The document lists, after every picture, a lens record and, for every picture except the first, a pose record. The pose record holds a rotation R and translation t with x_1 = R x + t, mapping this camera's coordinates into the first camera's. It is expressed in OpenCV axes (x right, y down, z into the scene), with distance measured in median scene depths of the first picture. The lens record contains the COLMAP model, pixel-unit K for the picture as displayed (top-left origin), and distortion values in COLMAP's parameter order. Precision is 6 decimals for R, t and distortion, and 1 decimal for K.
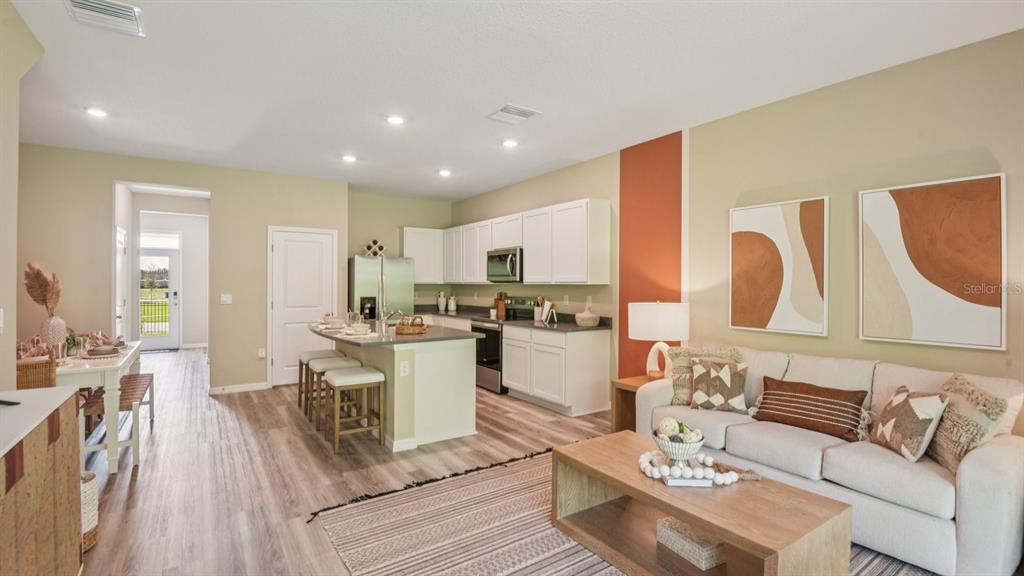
lens RADIAL K [[481.3, 0, 512.0], [0, 481.3, 288.0], [0, 0, 1]] dist [-0.001488, -0.000325]
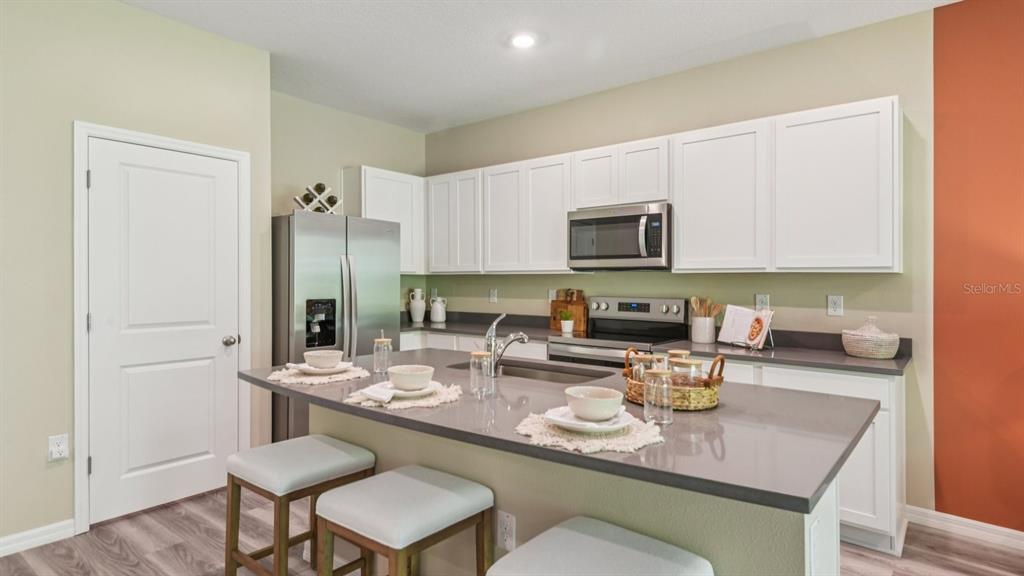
lens RADIAL K [[535.8, 0, 512.0], [0, 535.8, 288.0], [0, 0, 1]] dist [0.001189, 0.000269]
pose [[0.956037, -0.000588, 0.293246, -0.295797], [-0.000829, 0.999989, 0.004710, 0.005381], [-0.293245, -0.004746, 0.956025, 0.477280]]
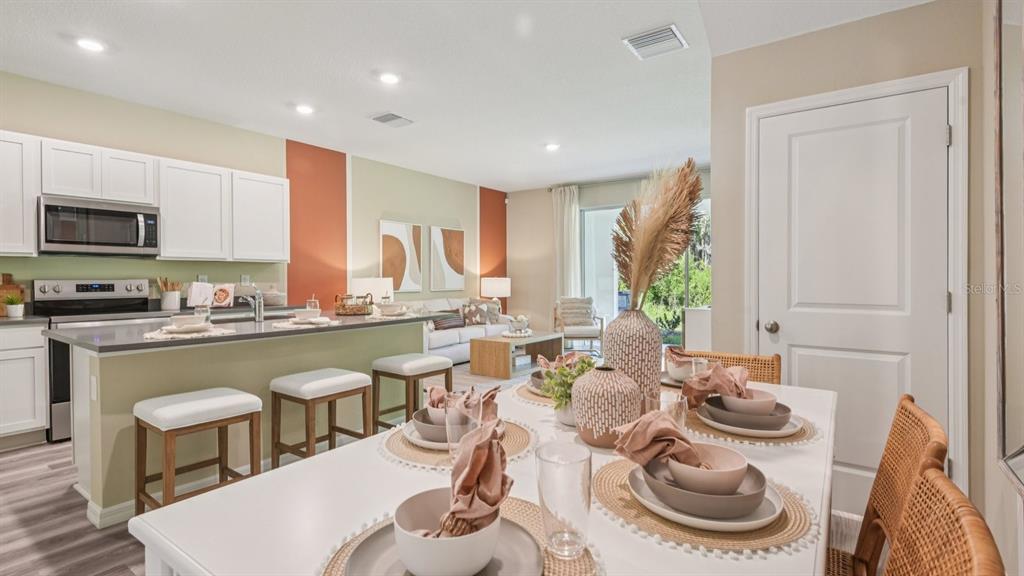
lens RADIAL K [[481.3, 0, 512.0], [0, 481.3, 288.0], [0, 0, 1]] dist [-0.001488, -0.000325]
pose [[-0.370570, -0.026292, 0.928432, -0.774803], [0.002928, 0.999561, 0.029476, 0.013224], [-0.928800, 0.013641, -0.370330, 0.748134]]
